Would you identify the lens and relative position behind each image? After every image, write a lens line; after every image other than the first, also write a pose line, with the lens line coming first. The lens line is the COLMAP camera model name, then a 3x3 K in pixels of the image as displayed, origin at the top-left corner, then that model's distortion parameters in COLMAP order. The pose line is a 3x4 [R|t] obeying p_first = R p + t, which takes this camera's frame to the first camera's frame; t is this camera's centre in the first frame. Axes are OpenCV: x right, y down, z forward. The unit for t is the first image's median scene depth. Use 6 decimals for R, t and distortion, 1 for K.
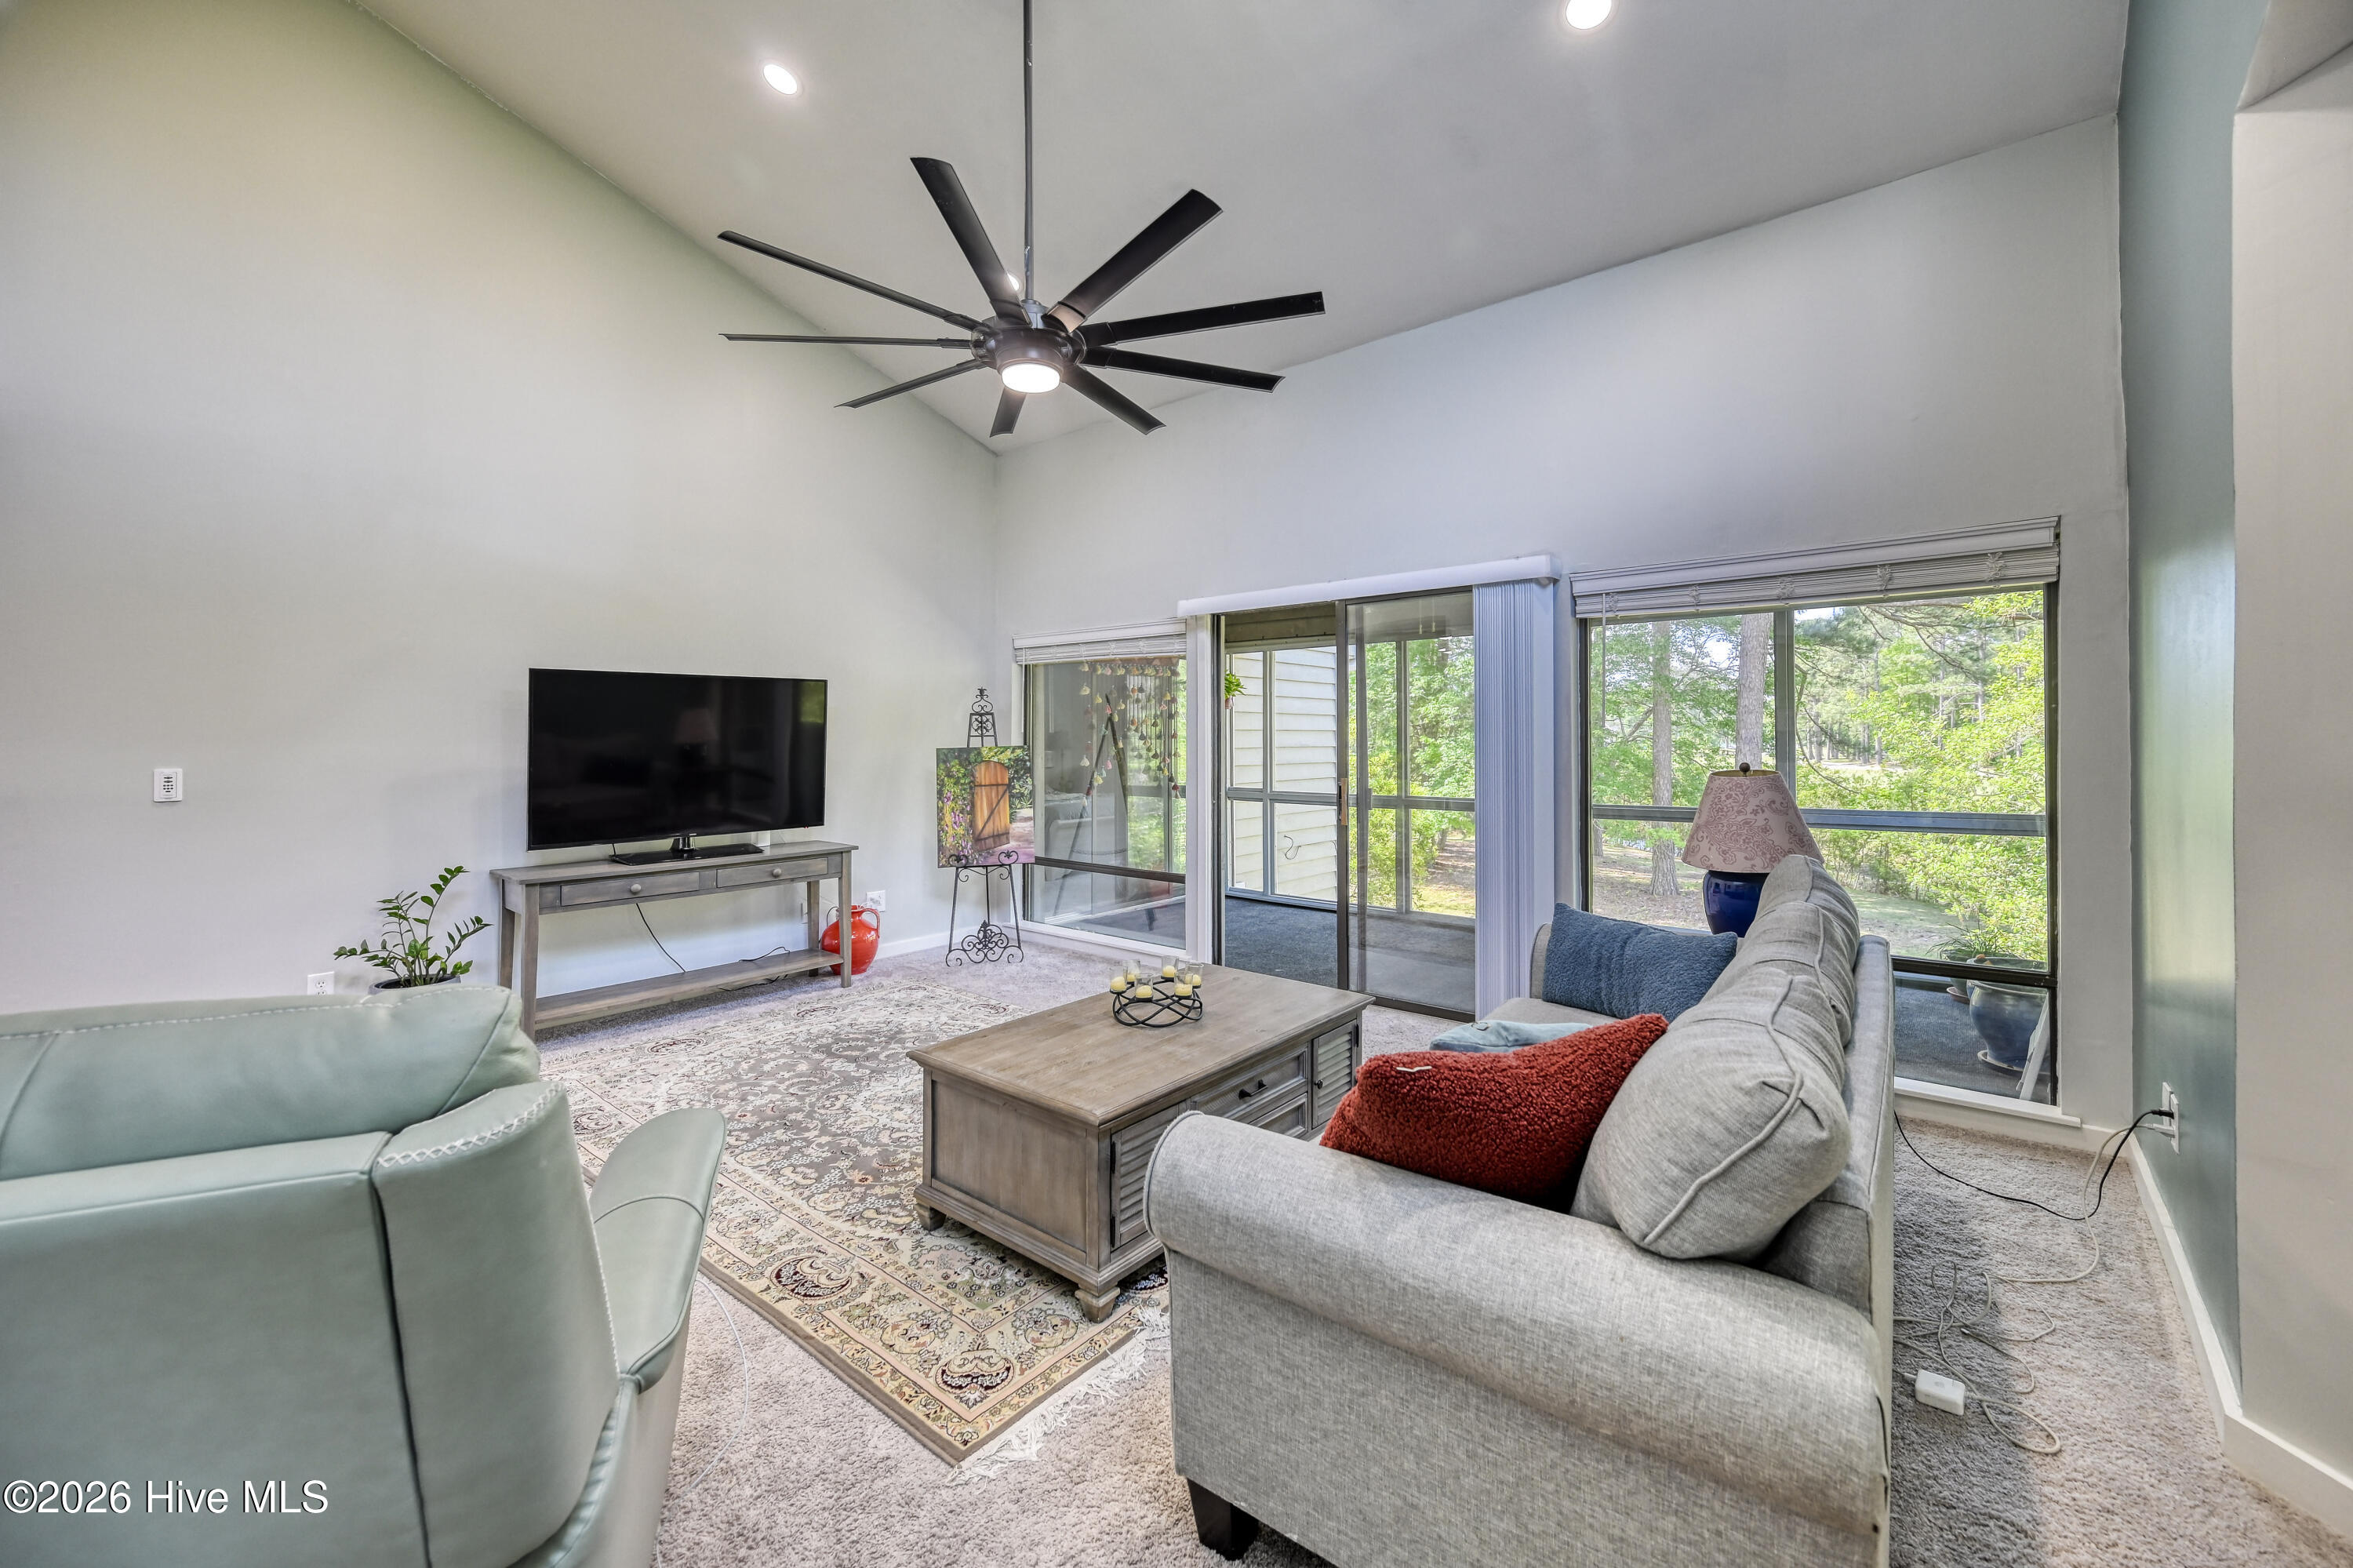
lens RADIAL K [[935.4, 0, 1184.2], [0, 935.4, 729.2], [0, 0, 1]] dist [0.000054, -0.000009]
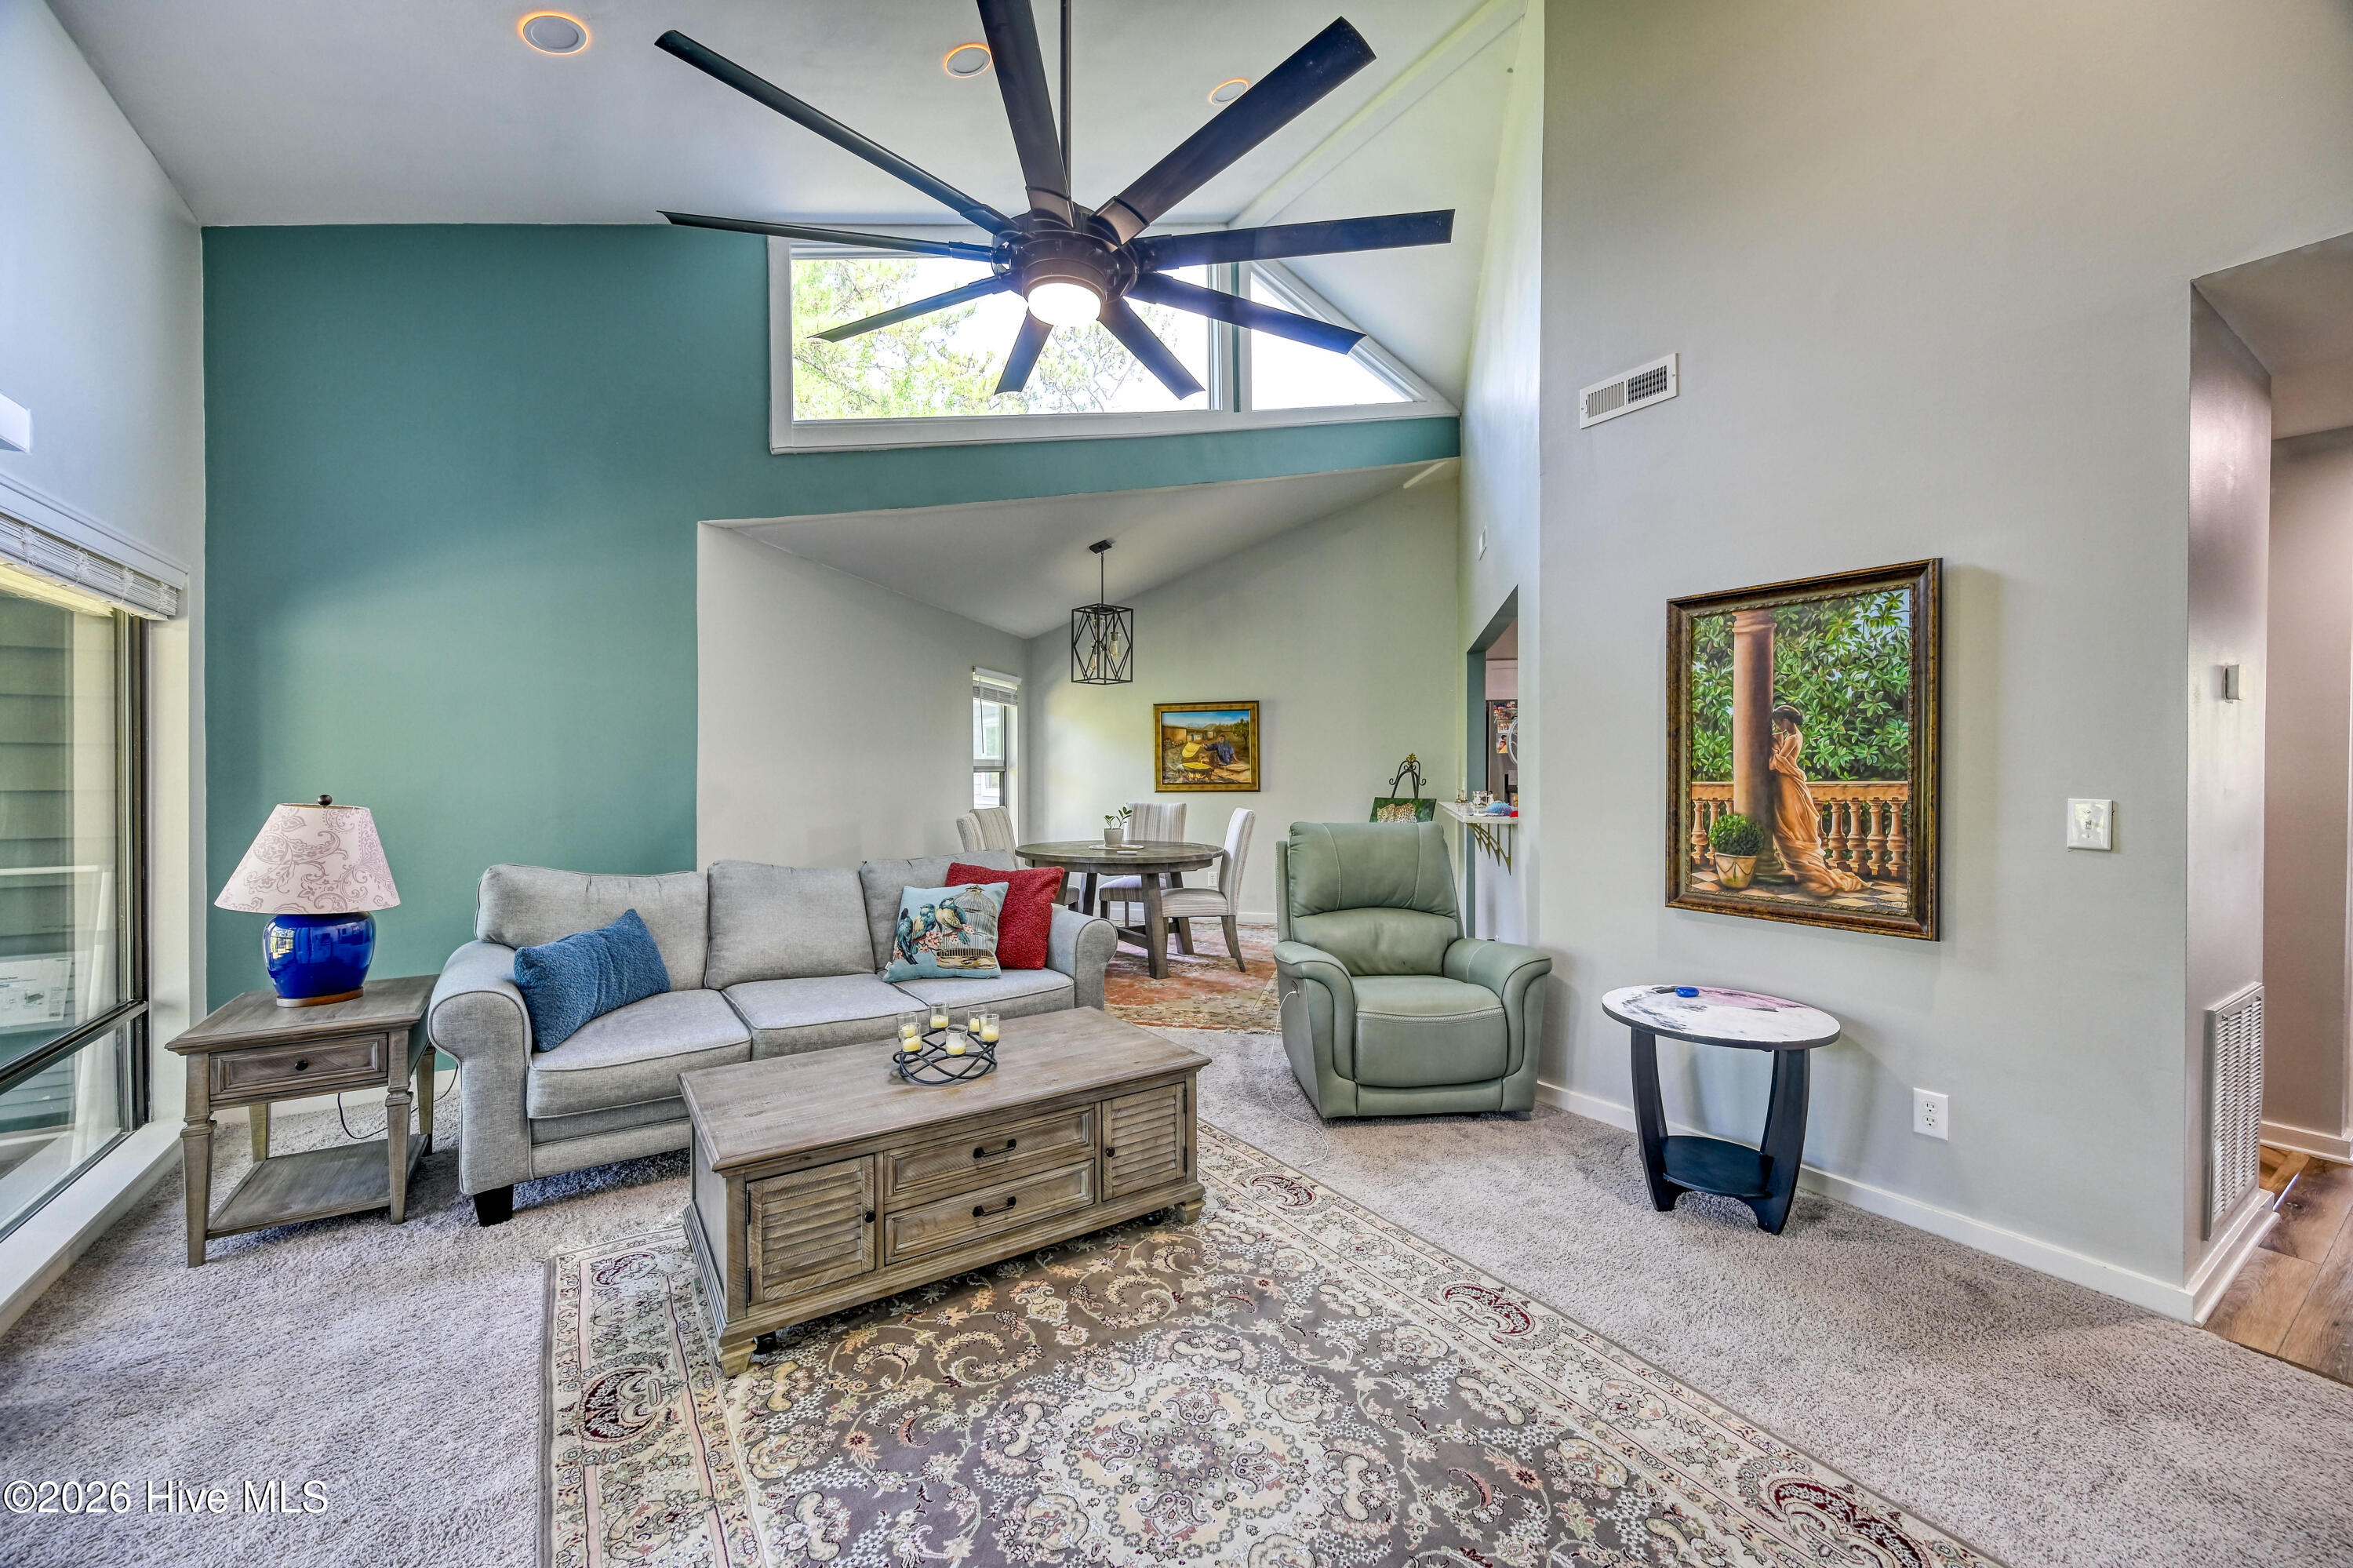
lens RADIAL K [[935.4, 0, 1184.3], [0, 935.4, 767.0], [0, 0, 1]] dist [0.000054, -0.000009]
pose [[-0.957951, 0.007883, 0.286823, -0.316939], [0.004163, 0.999899, -0.013577, 0.016455], [-0.286901, -0.011813, -0.957887, 1.118195]]
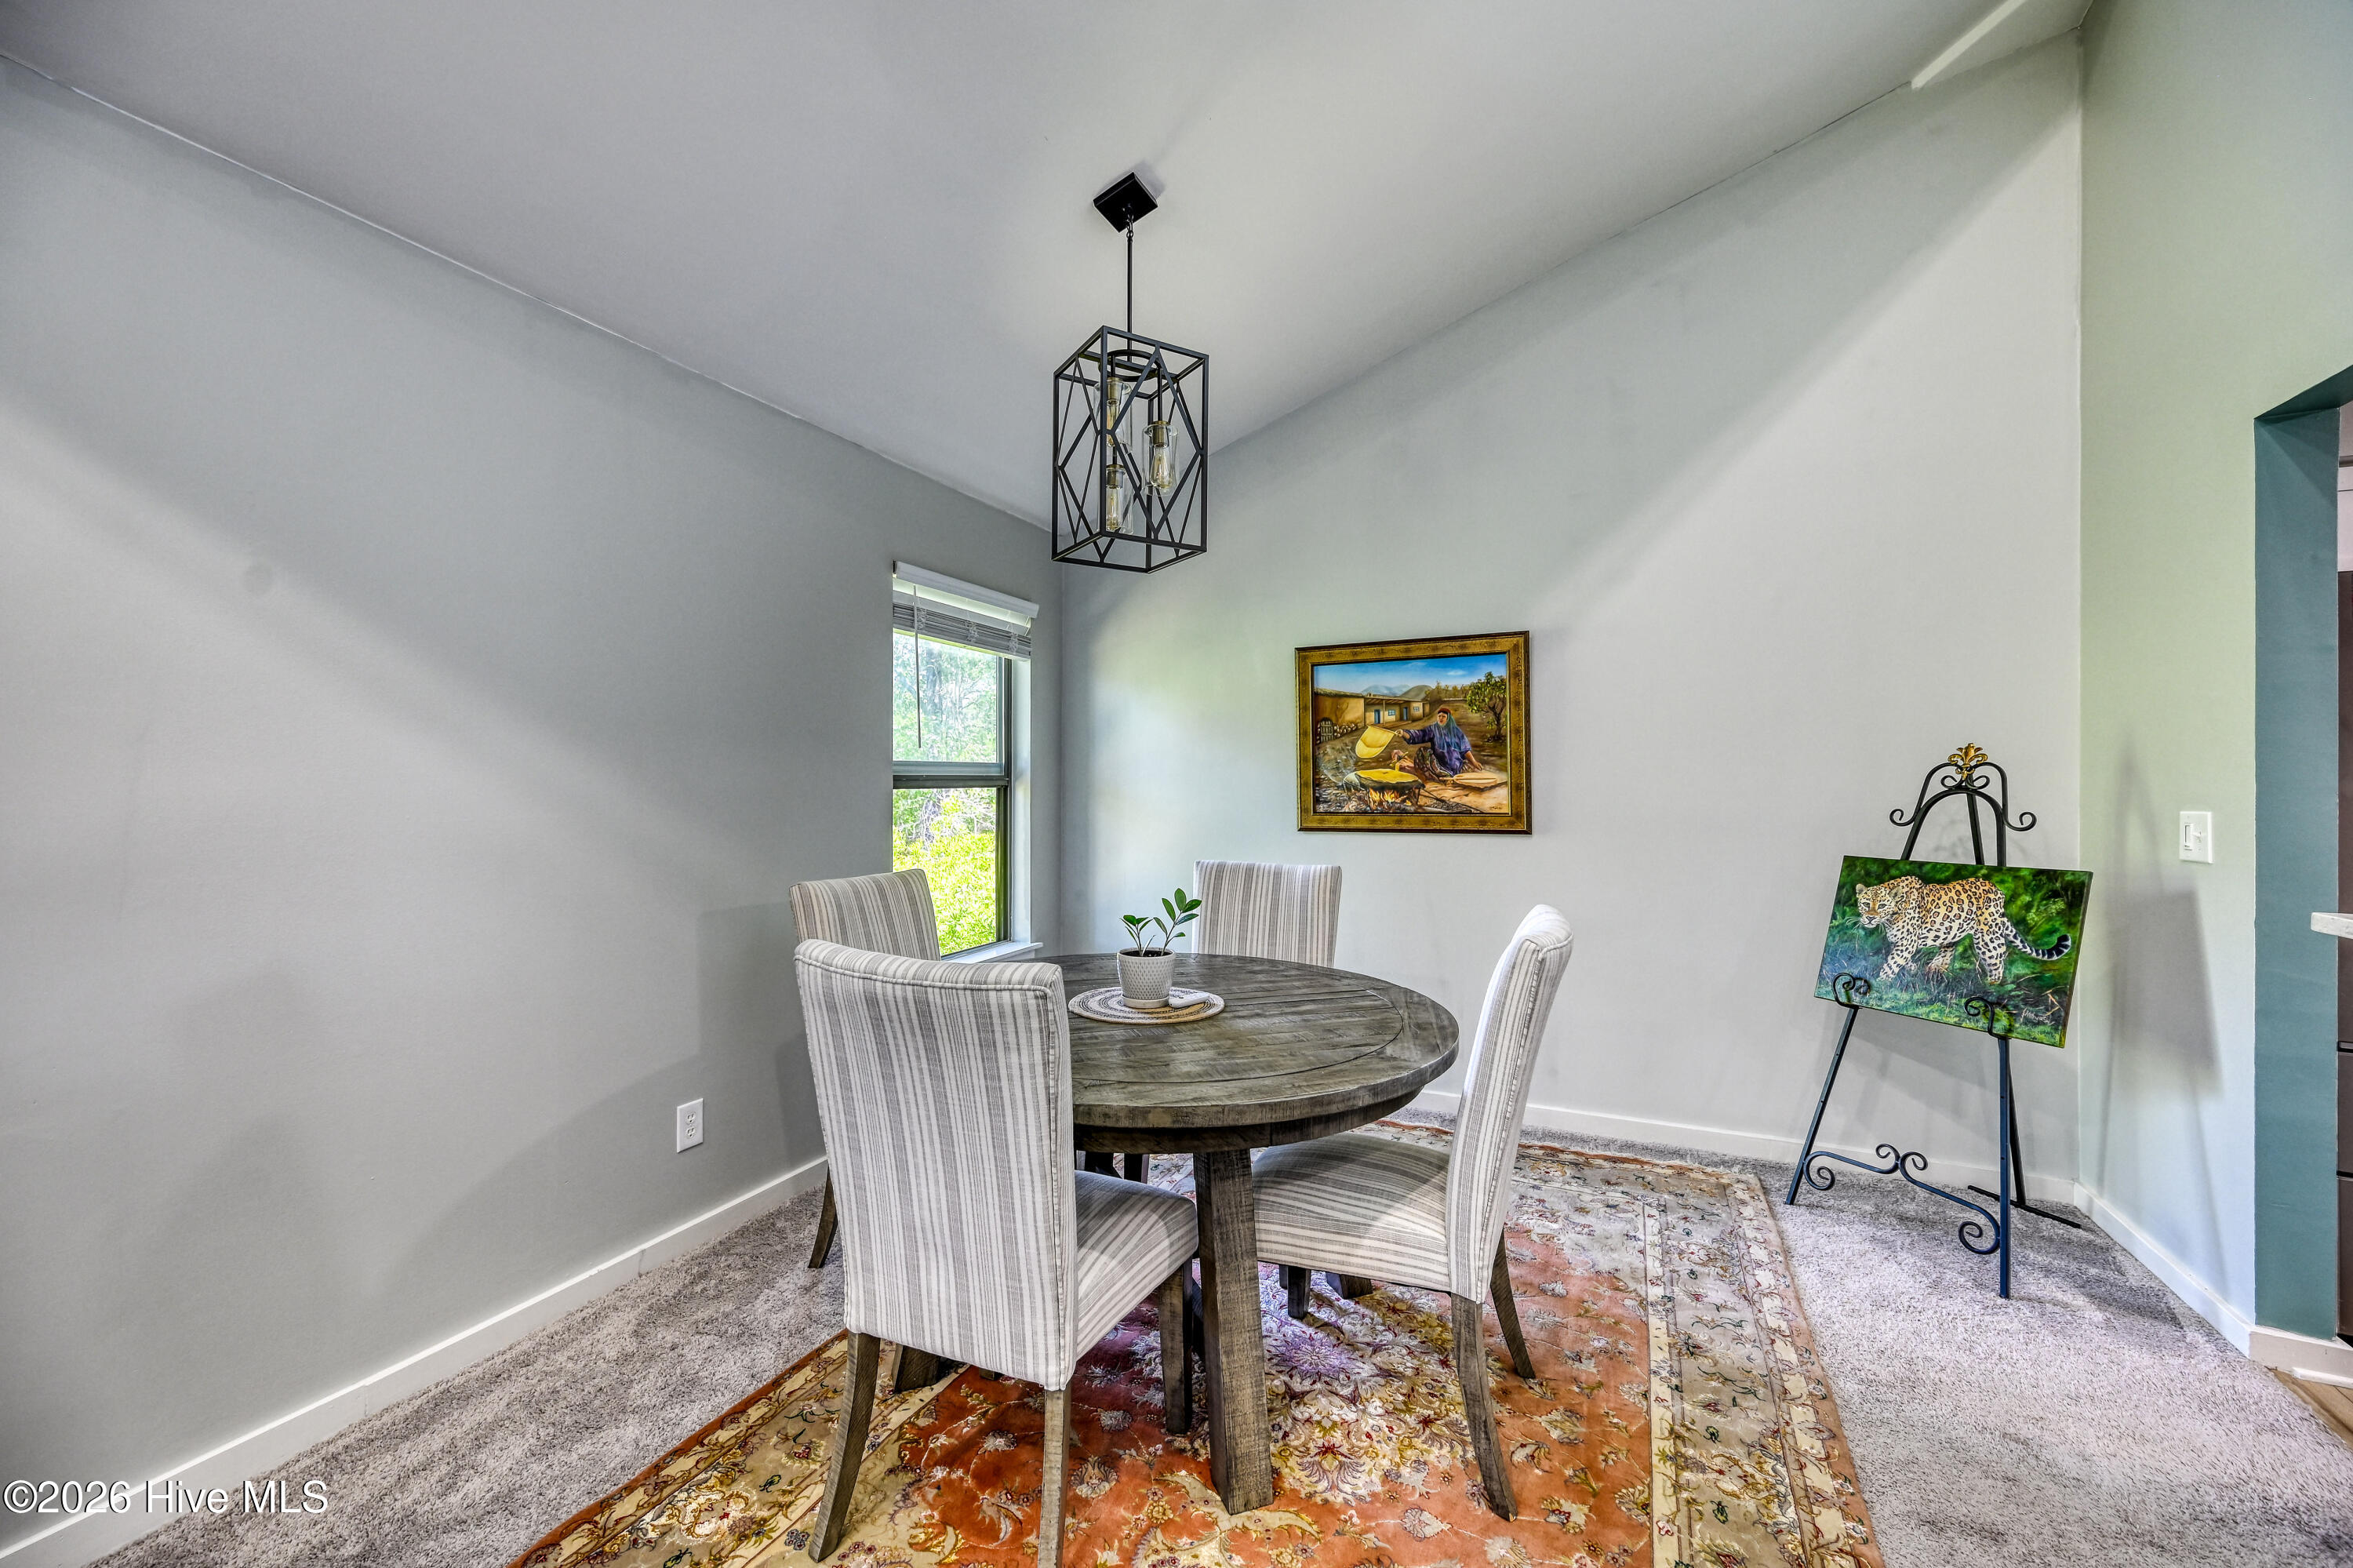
lens RADIAL K [[935.4, 0, 1173.7], [0, 935.4, 789.7], [0, 0, 1]] dist [0.000054, -0.000009]
pose [[-0.877815, -0.001866, 0.478996, -0.071438], [-0.002660, 0.999996, -0.000979, 0.004307], [-0.478993, -0.002133, -0.877816, 0.262226]]
